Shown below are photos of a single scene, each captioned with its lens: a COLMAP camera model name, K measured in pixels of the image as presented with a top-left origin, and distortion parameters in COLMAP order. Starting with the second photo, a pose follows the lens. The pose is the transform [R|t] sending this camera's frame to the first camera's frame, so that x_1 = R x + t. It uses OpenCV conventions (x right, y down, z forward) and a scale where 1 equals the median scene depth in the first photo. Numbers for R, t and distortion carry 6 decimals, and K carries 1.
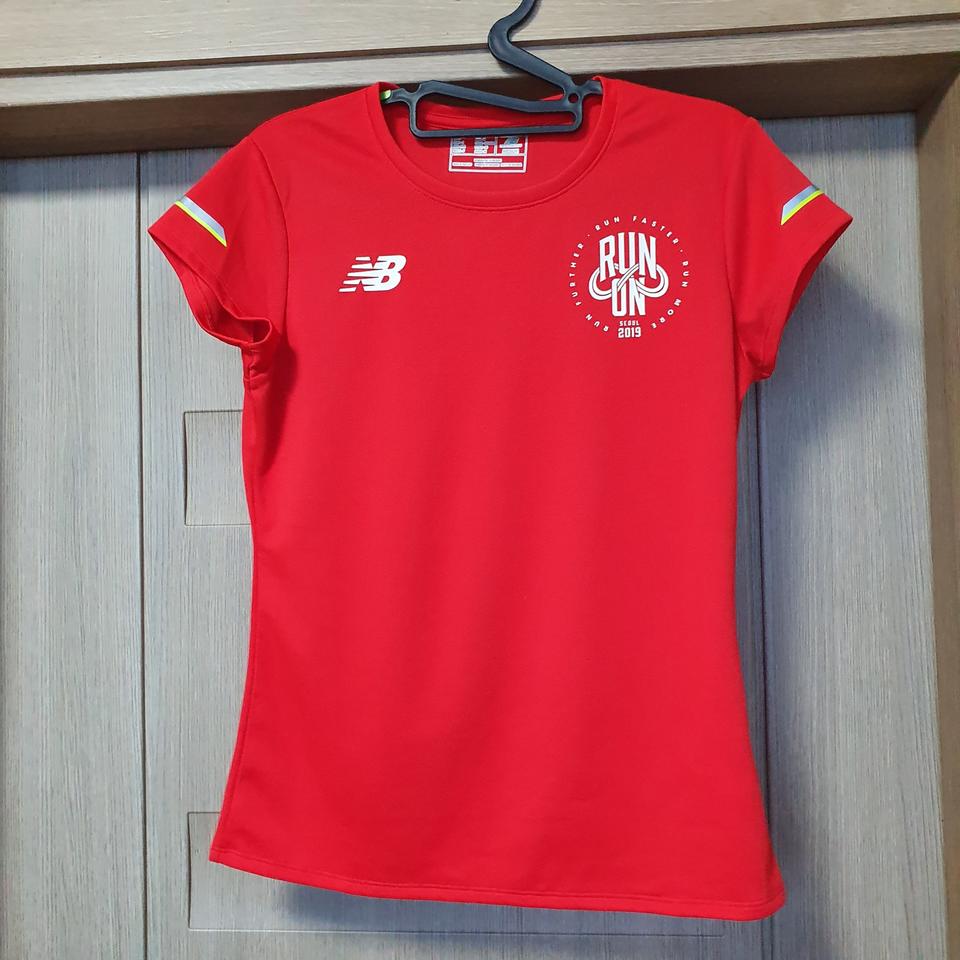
lens RADIAL K [[1040.6, 0, 474.1], [0, 1040.6, 468.8], [0, 0, 1]] dist [0.015905, 0.000000]
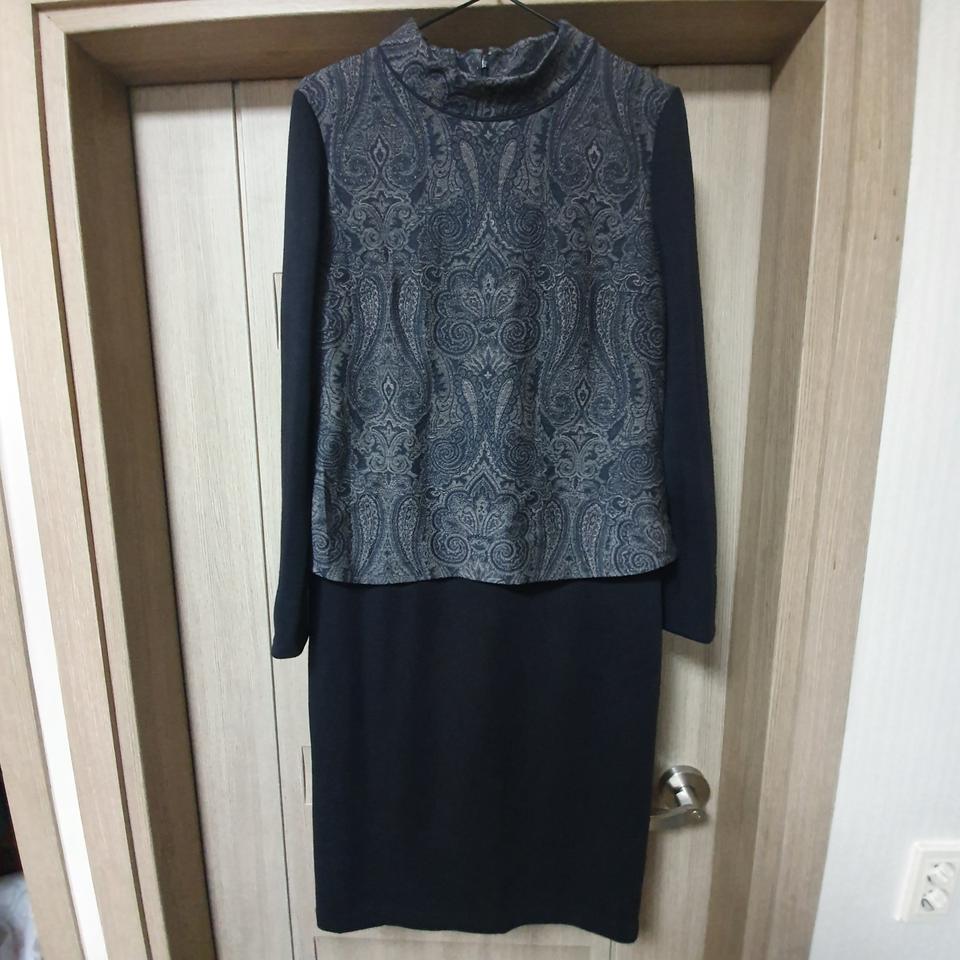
lens RADIAL K [[508.8, 0, 469.0], [0, 508.8, 478.3], [0, 0, 1]] dist [0.019489, -0.020004]
pose [[0.999178, 0.008788, 0.039565, -0.020821], [-0.015765, 0.983602, 0.179665, 0.102083], [-0.037337, -0.180141, 0.982932, 0.204169]]
